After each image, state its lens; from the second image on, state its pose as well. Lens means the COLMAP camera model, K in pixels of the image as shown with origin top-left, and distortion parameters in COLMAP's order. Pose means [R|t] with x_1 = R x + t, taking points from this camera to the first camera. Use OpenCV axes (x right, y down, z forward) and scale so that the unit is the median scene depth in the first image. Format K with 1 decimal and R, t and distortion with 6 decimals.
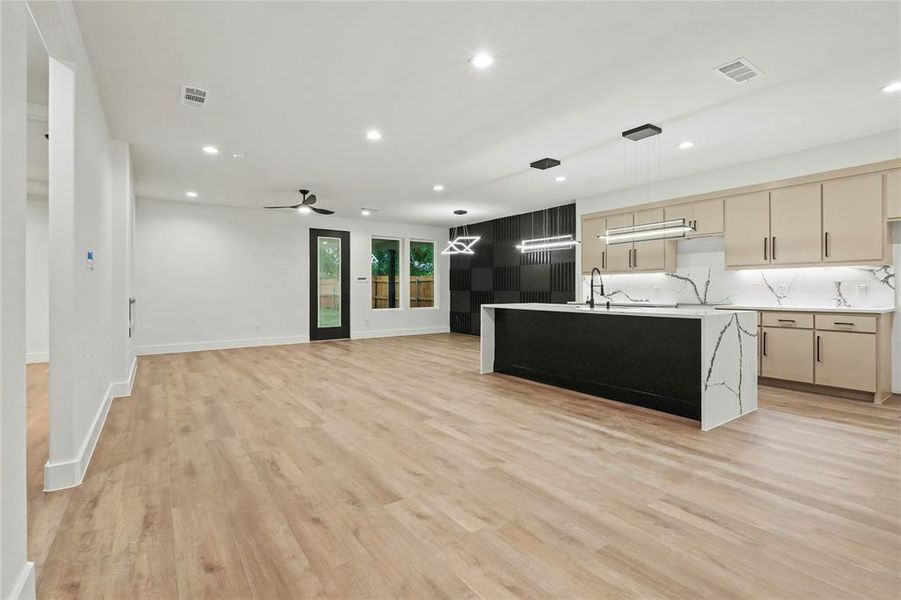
lens RADIAL K [[418.6, 0, 460.2], [0, 418.6, 292.4], [0, 0, 1]] dist [0.000431, -0.000357]
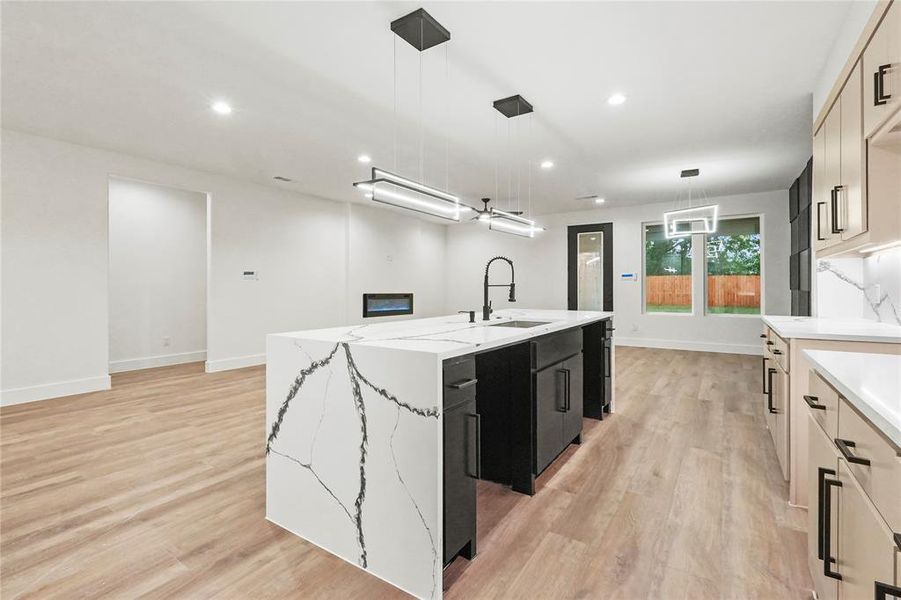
lens RADIAL K [[418.6, 0, 449.9], [0, 418.6, 293.0], [0, 0, 1]] dist [0.000431, -0.000357]
pose [[0.344239, 0.013070, -0.938791, 1.319190], [-0.004018, 0.999914, 0.012447, -0.017228], [0.938873, -0.000513, 0.344262, 1.083862]]
